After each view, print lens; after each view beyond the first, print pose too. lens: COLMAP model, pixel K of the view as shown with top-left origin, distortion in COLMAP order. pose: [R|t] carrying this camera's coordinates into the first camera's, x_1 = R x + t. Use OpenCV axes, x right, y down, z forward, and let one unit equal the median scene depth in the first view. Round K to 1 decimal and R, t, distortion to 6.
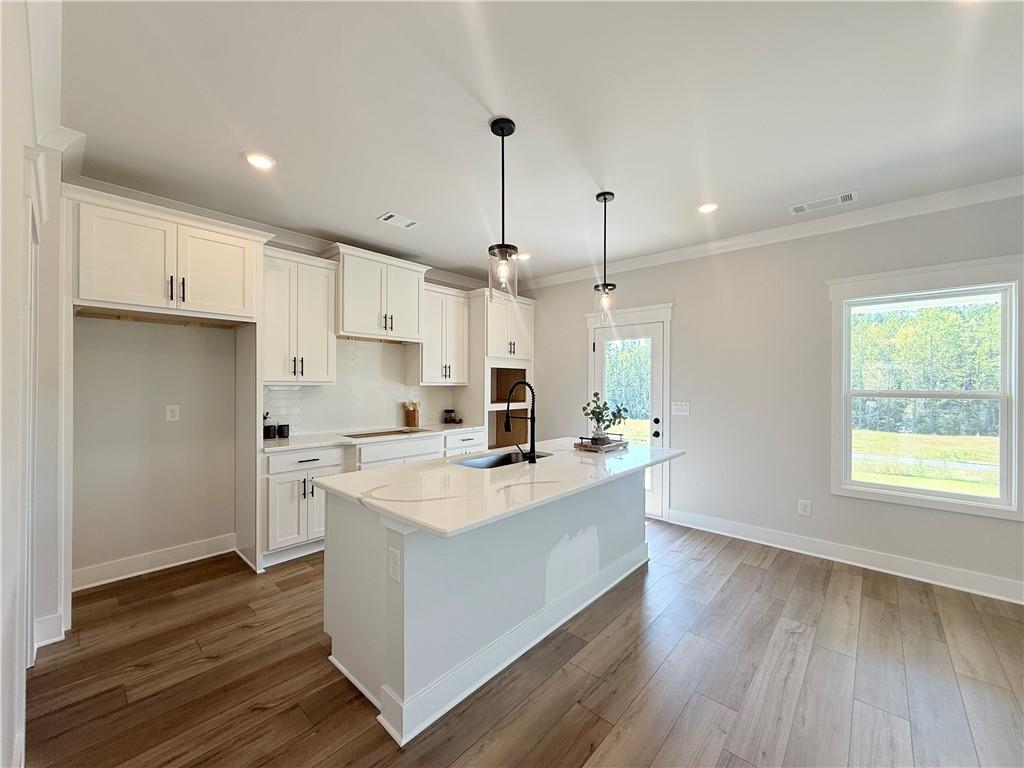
lens RADIAL K [[407.9, 0, 512.0], [0, 407.9, 384.0], [0, 0, 1]] dist [0.001795, 0.000067]
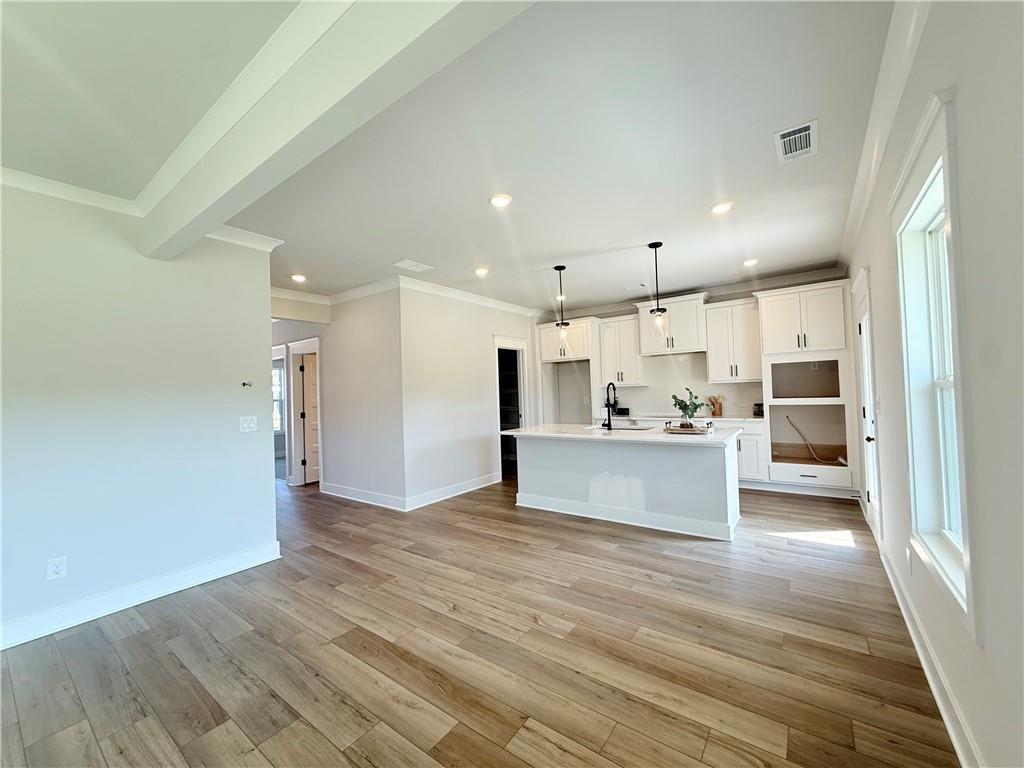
lens RADIAL K [[407.9, 0, 512.0], [0, 407.9, 384.0], [0, 0, 1]] dist [0.001795, 0.000067]
pose [[0.094179, -0.028319, -0.995152, 1.303790], [0.036224, 0.999031, -0.025002, 0.019121], [0.994896, -0.033694, 0.095113, 0.321073]]
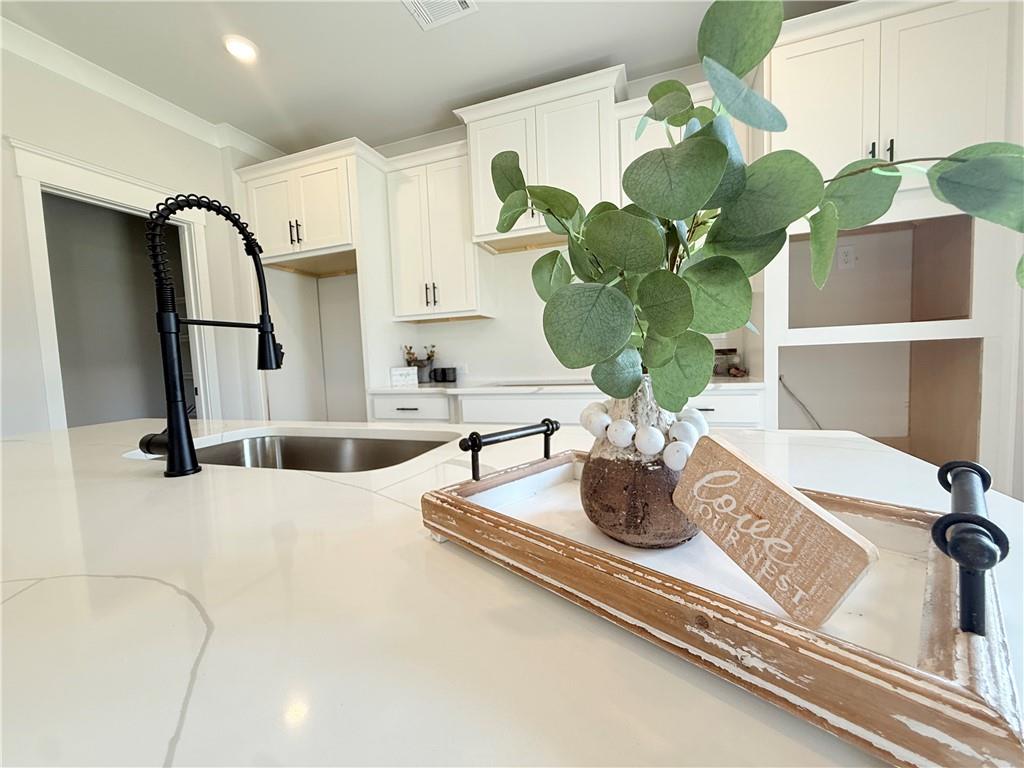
lens RADIAL K [[413.6, 0, 514.0], [0, 413.6, 384.5], [0, 0, 1]] dist [0.000568, -0.000001]
pose [[0.378203, 0.040221, -0.924848, 0.308451], [0.045566, 0.997036, 0.061994, 0.091855], [0.924600, -0.065588, 0.375250, 0.831870]]
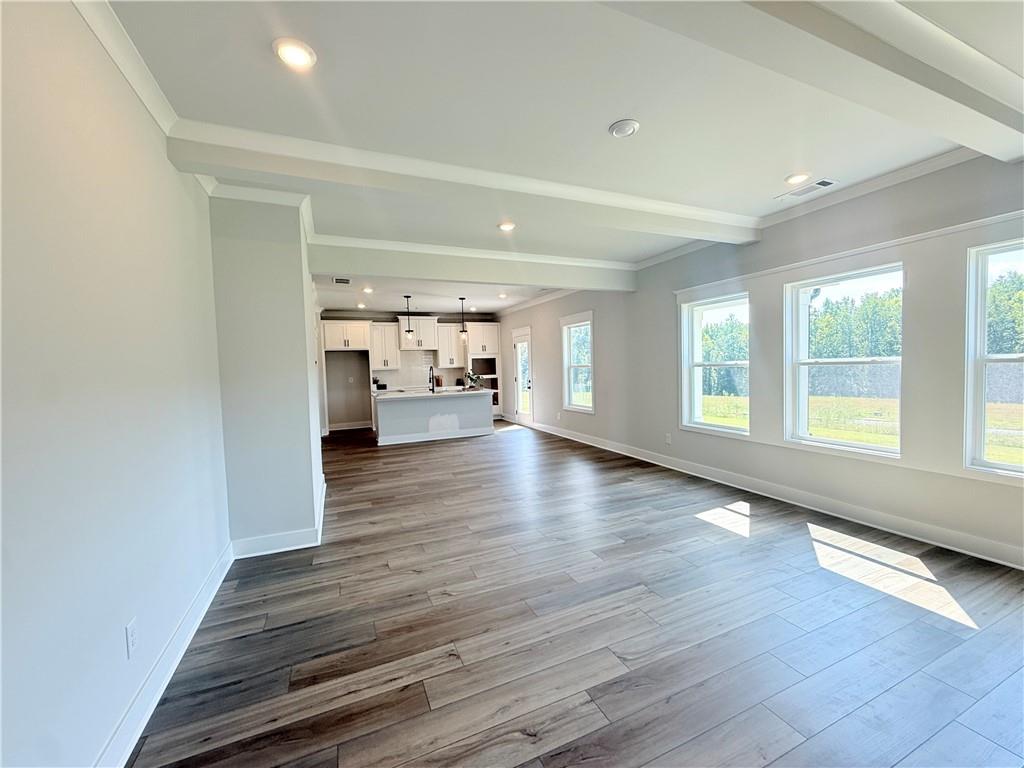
lens RADIAL K [[407.9, 0, 512.0], [0, 407.9, 384.0], [0, 0, 1]] dist [0.001795, 0.000067]
pose [[0.908557, -0.014219, -0.417519, 1.434432], [0.036199, 0.998341, 0.044772, 0.006249], [0.416190, -0.055791, 0.907564, -1.193046]]
